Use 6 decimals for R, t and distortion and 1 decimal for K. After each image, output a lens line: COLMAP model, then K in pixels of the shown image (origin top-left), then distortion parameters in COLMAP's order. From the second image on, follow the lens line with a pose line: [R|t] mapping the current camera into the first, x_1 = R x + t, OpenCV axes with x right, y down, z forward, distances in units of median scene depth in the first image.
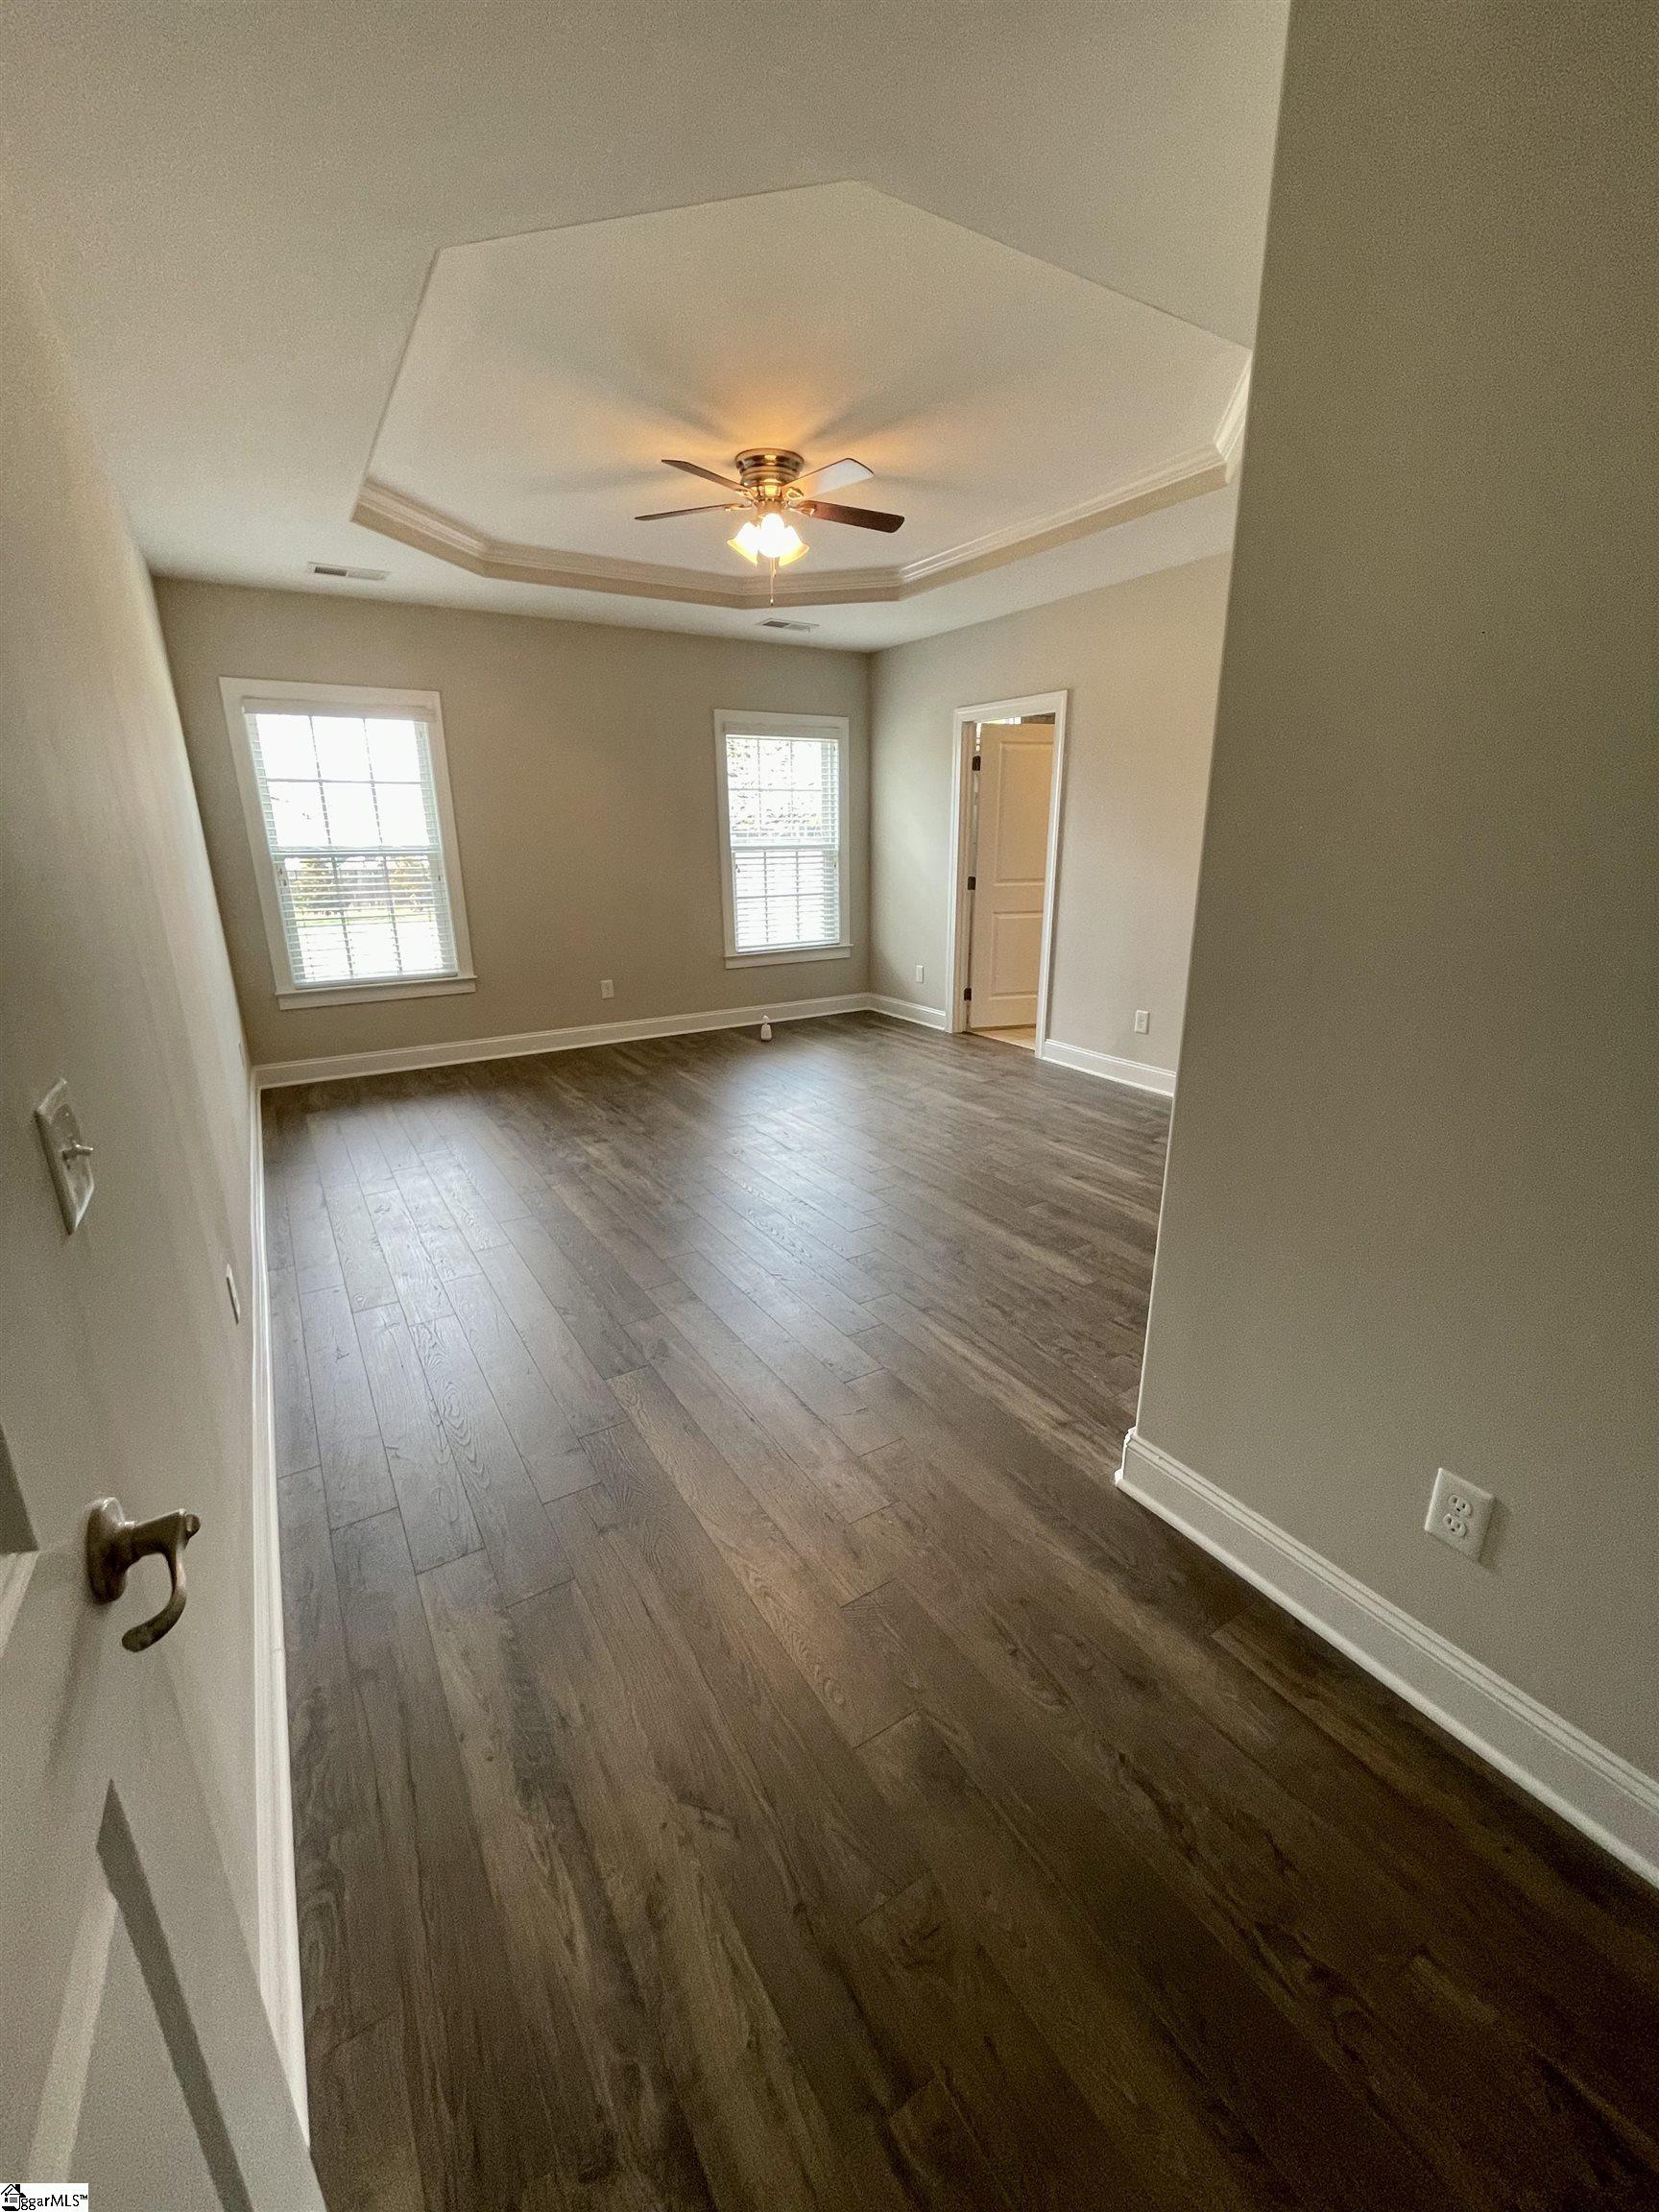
lens RADIAL K [[901.7, 0, 827.1], [0, 901.7, 1106.2], [0, 0, 1]] dist [-0.002450, -0.000741]
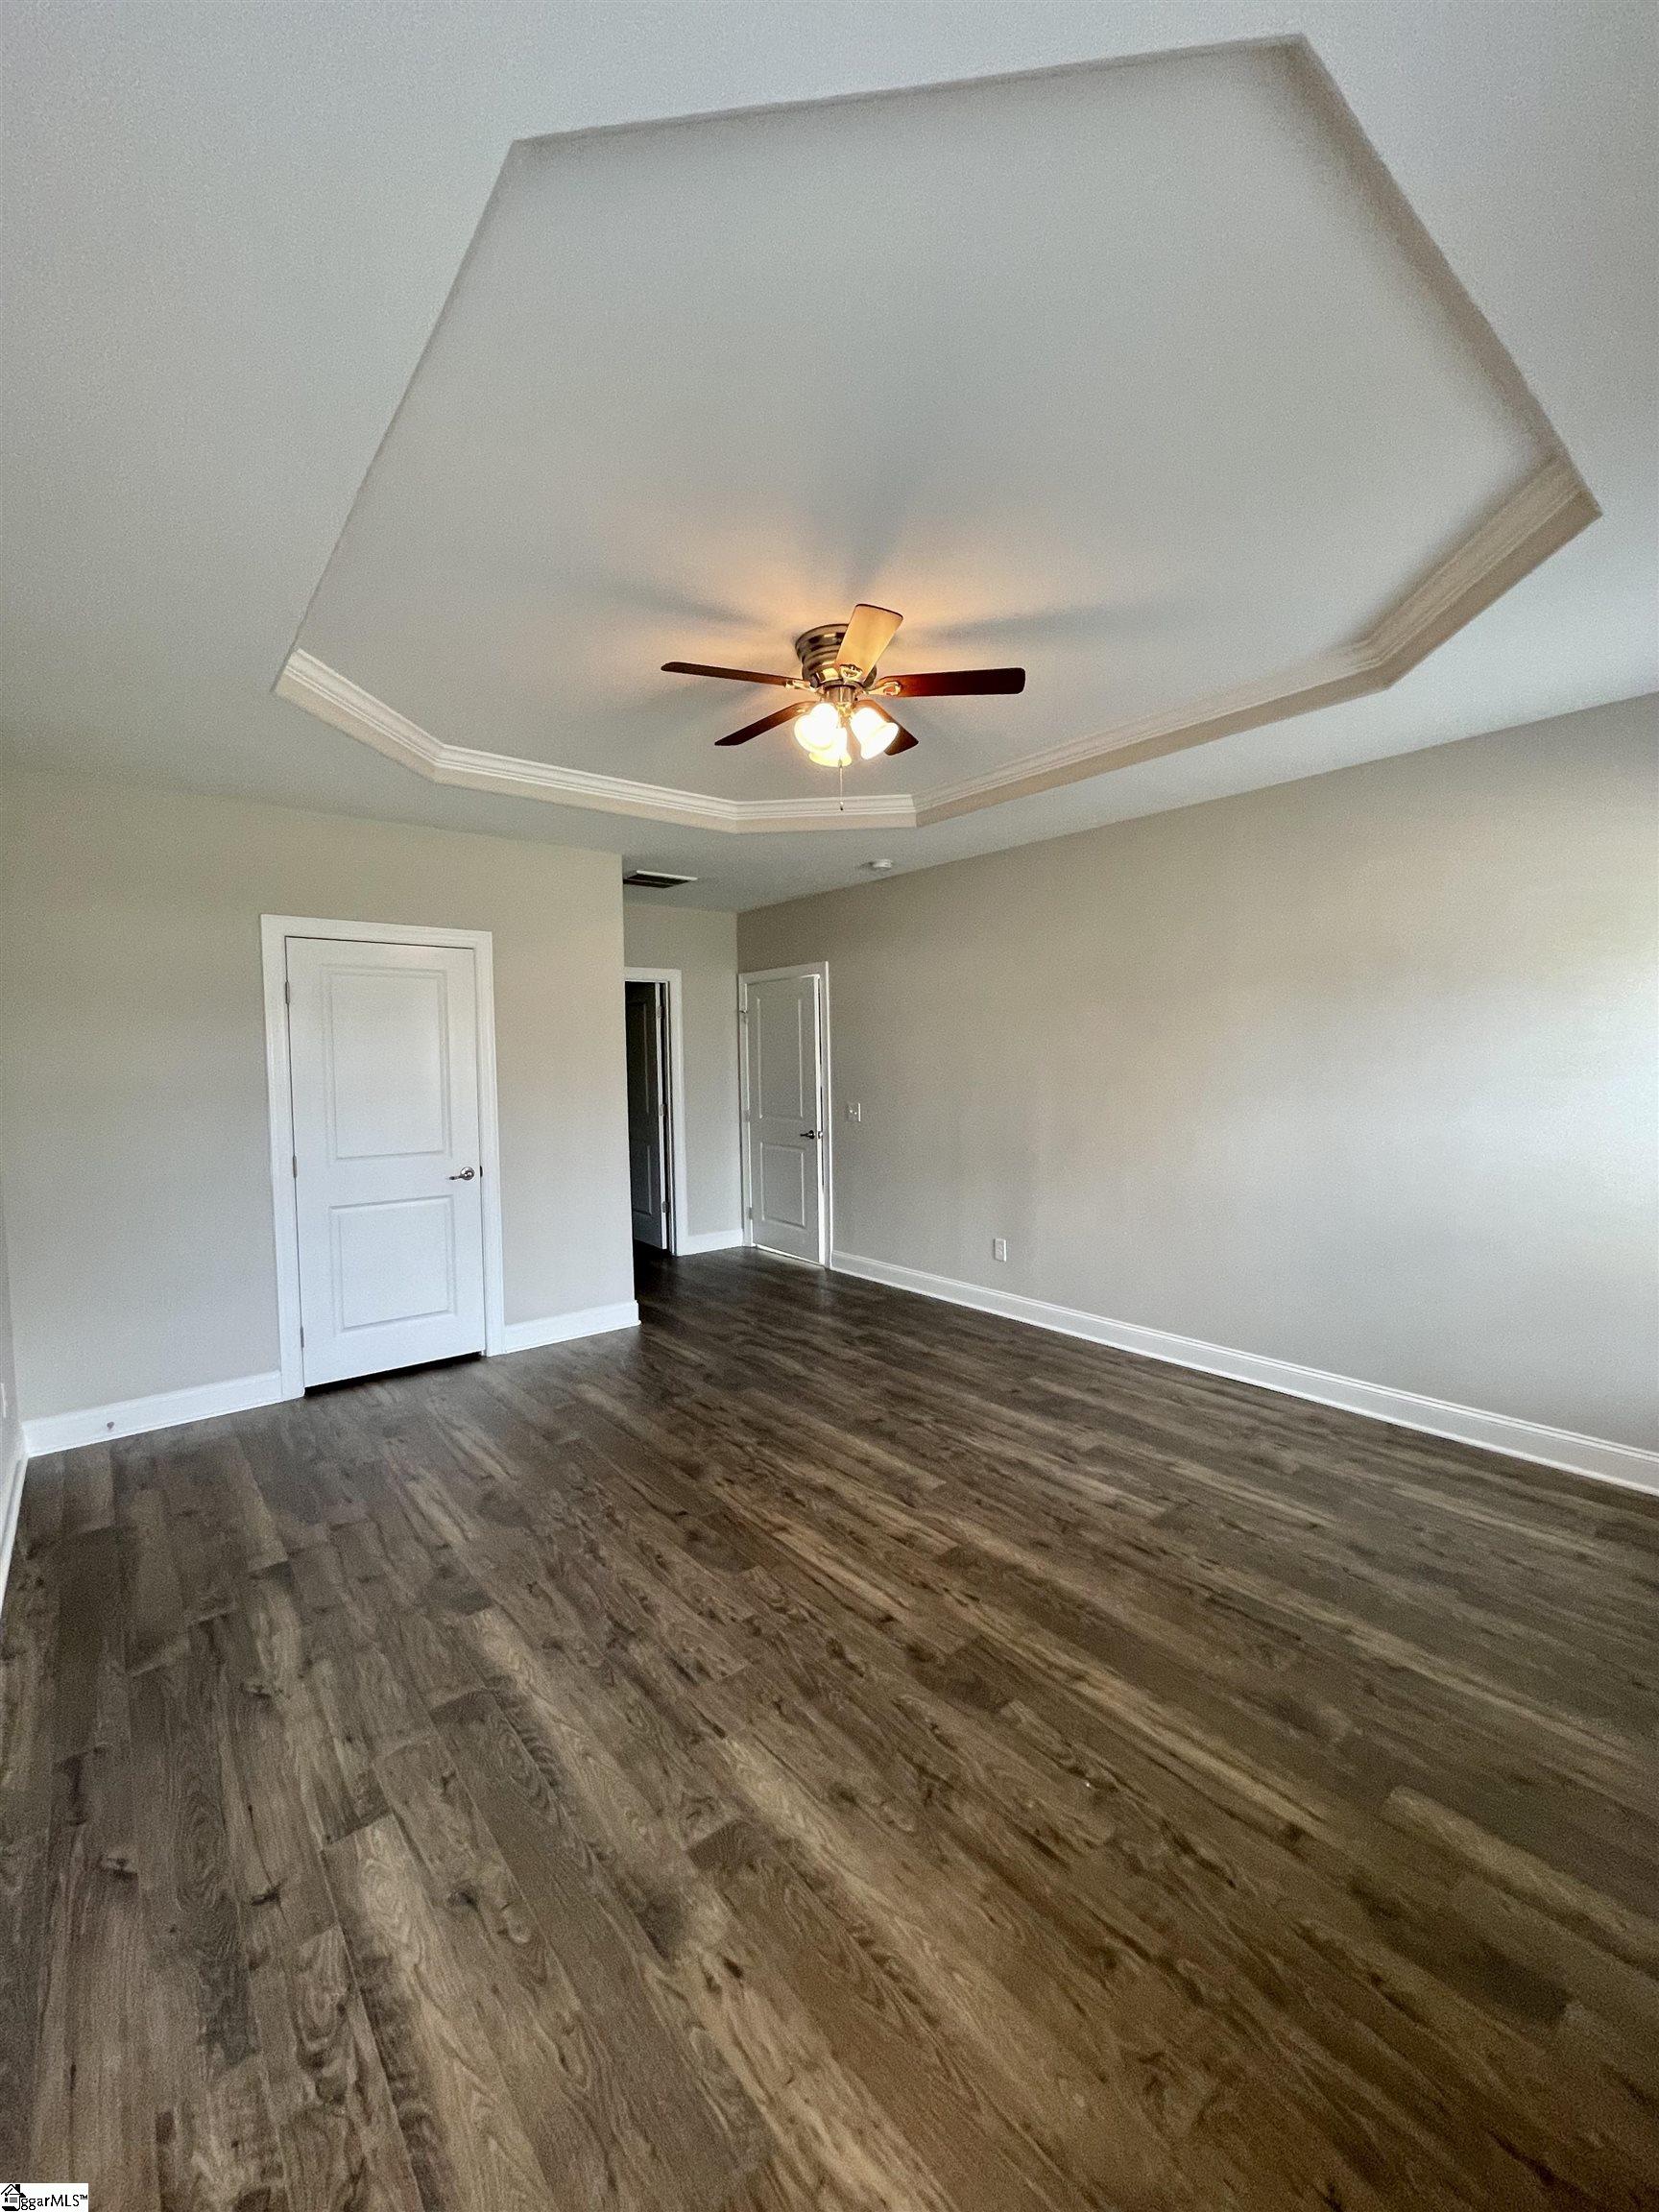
lens RADIAL K [[901.7, 0, 832.0], [0, 901.7, 1102.6], [0, 0, 1]] dist [-0.002450, -0.000741]
pose [[-0.991772, 0.036231, -0.122784, 0.030826], [-0.008074, 0.939502, 0.342448, -0.382619], [0.127763, 0.340622, -0.931479, 1.184713]]
